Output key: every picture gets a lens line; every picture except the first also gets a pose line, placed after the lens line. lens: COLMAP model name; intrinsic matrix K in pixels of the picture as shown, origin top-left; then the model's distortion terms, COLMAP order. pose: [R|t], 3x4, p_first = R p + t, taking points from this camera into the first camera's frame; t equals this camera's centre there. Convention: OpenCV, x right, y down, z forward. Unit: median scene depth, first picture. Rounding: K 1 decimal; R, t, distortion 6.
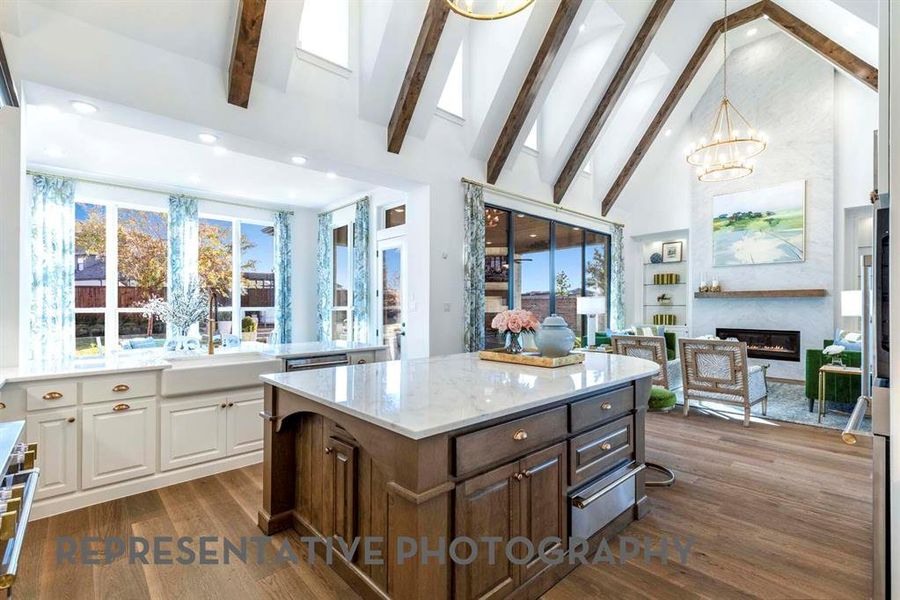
lens RADIAL K [[407.4, 0, 454.6], [0, 407.4, 302.8], [0, 0, 1]] dist [0.002041, 0.000634]
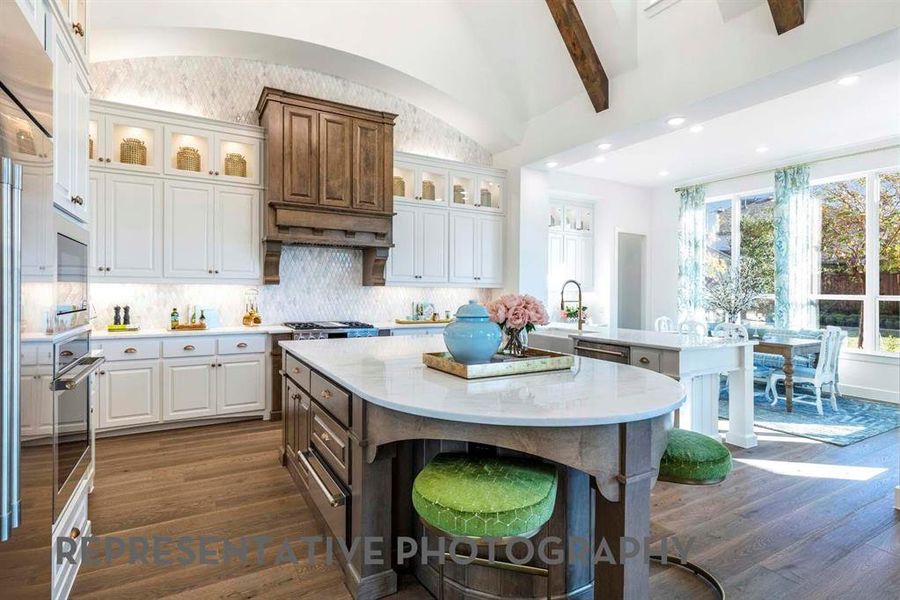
lens RADIAL K [[460.3, 0, 468.7], [0, 460.3, 288.4], [0, 0, 1]] dist [-0.000194, -0.001269]
pose [[-0.216483, -0.003526, -0.976280, 0.448761], [-0.003755, 0.999989, -0.002778, 0.005069], [0.976279, 0.003065, -0.216494, 0.532178]]
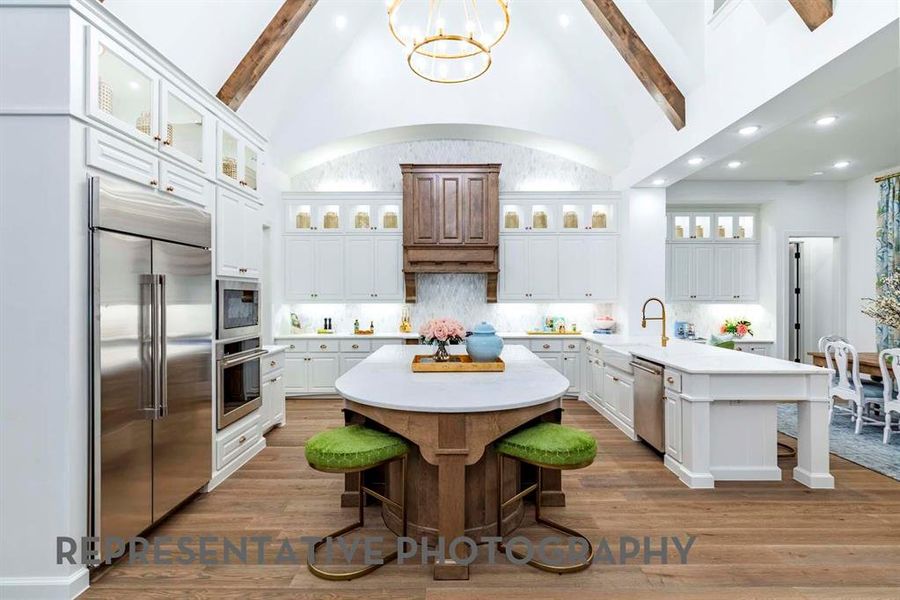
lens RADIAL K [[433.4, 0, 457.4], [0, 433.4, 300.5], [0, 0, 1]] dist [-0.008504, -0.001328]
pose [[-0.680736, 0.009303, -0.732469, 0.439224], [0.004735, 0.999954, 0.008299, -0.008418], [0.732513, 0.002181, -0.680749, 0.698591]]
